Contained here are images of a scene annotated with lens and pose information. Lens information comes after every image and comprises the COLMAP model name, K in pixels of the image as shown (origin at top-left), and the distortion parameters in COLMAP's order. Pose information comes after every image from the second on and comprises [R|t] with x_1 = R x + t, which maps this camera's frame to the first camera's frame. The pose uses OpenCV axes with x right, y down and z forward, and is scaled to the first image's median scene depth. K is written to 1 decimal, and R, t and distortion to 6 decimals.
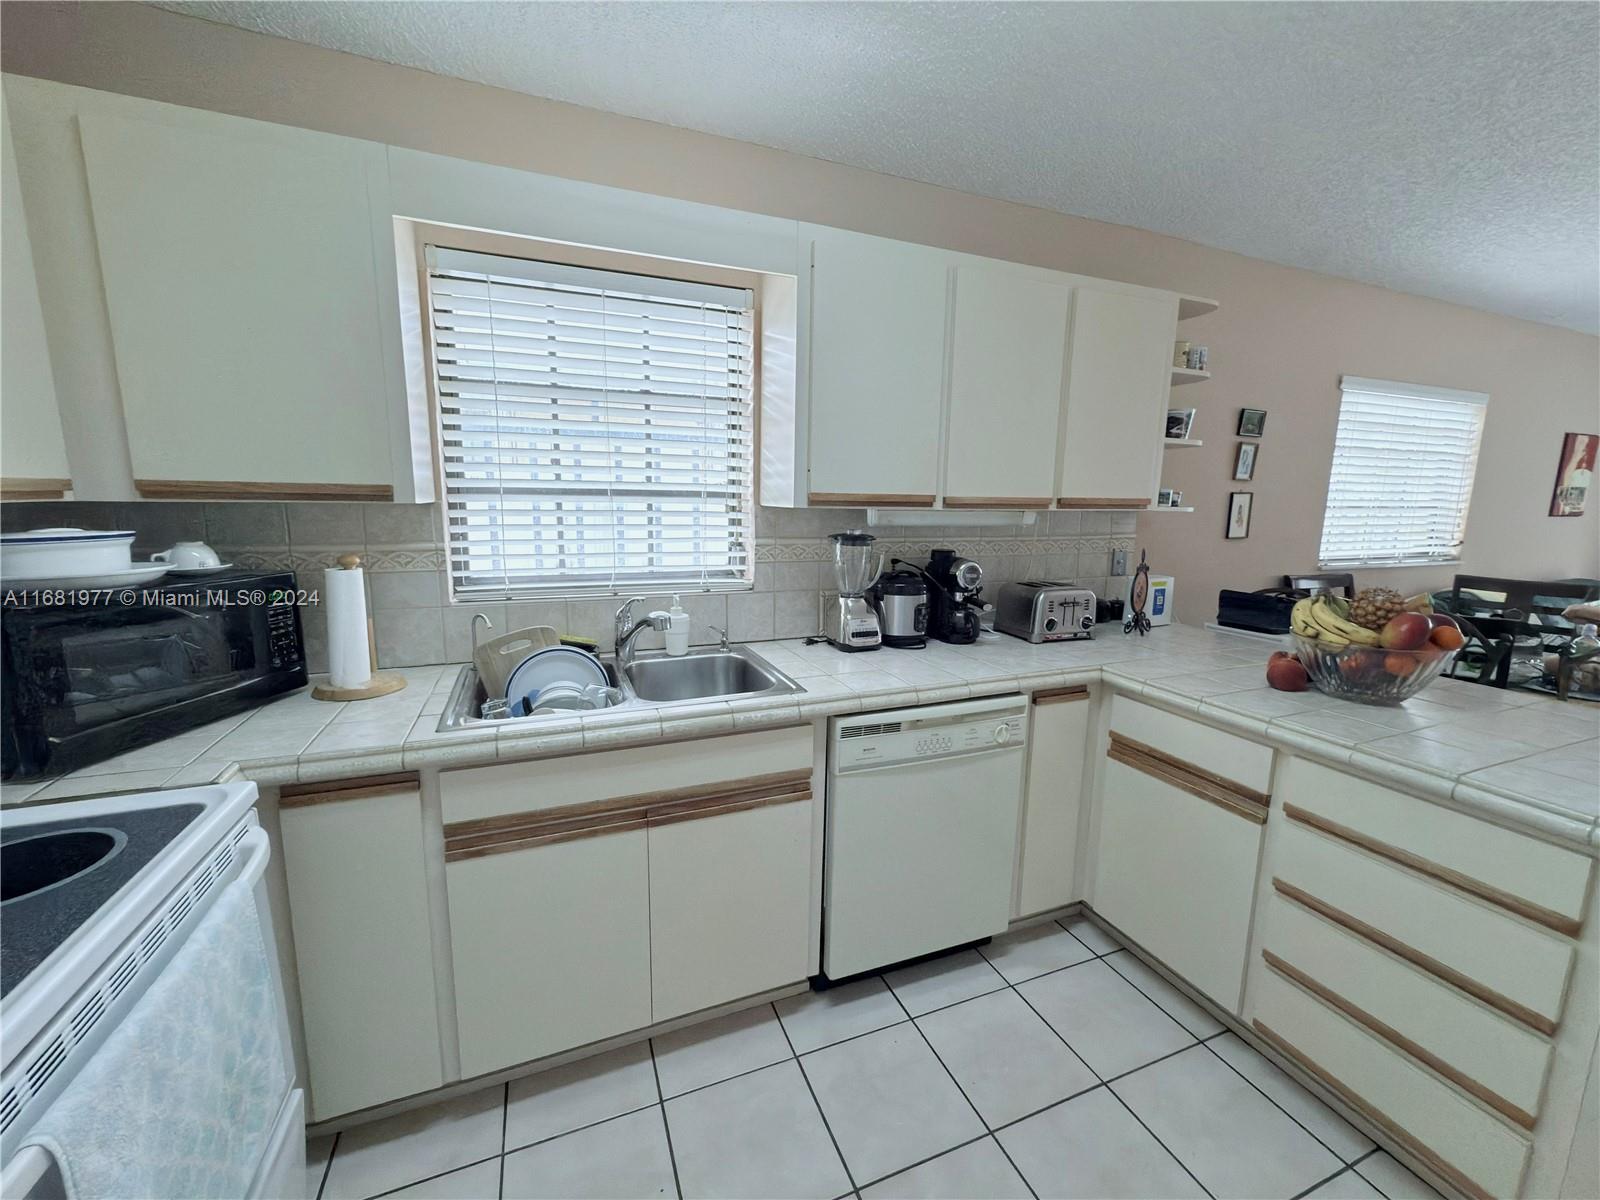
lens RADIAL K [[639.3, 0, 798.0], [0, 639.3, 599.0], [0, 0, 1]] dist [0.001820, -0.000370]
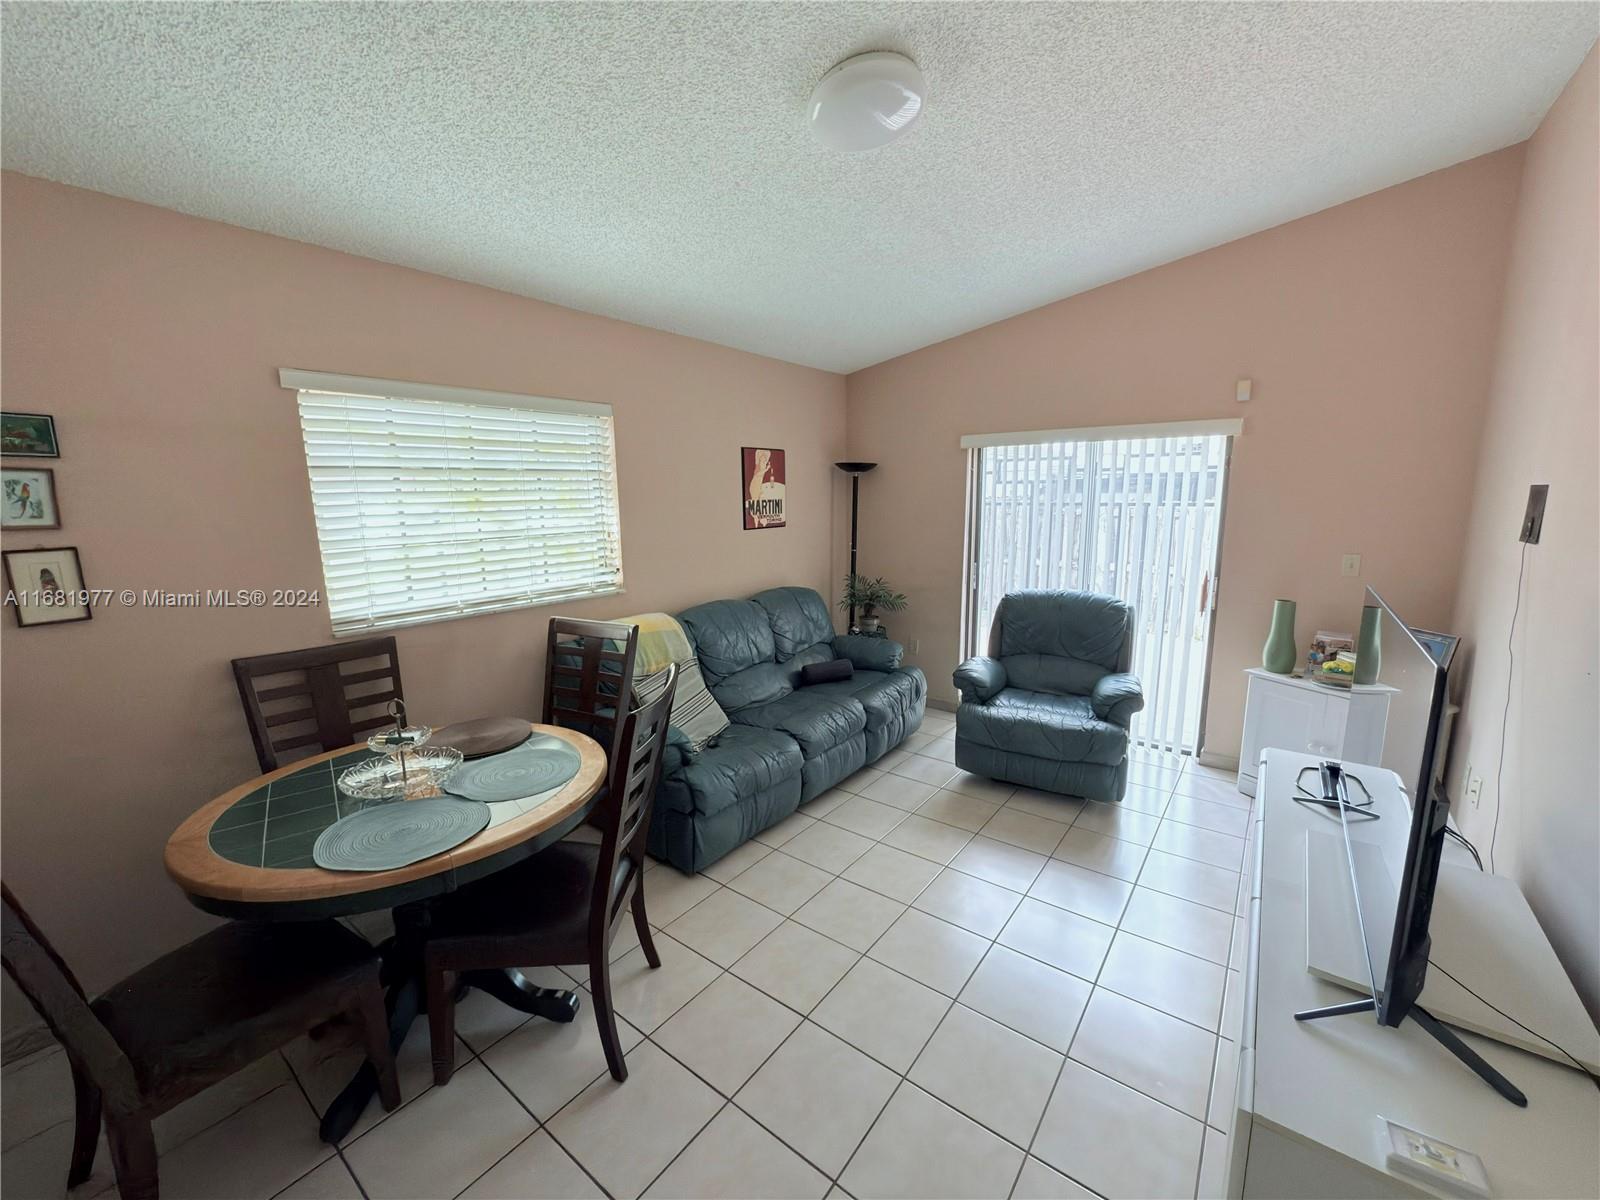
lens RADIAL K [[639.3, 0, 798.0], [0, 639.3, 599.0], [0, 0, 1]] dist [0.001820, -0.000370]
pose [[0.860402, -0.110450, 0.497504, 0.819459], [0.108479, 0.993552, 0.032970, -0.050199], [-0.497937, 0.025601, 0.866835, 0.097708]]
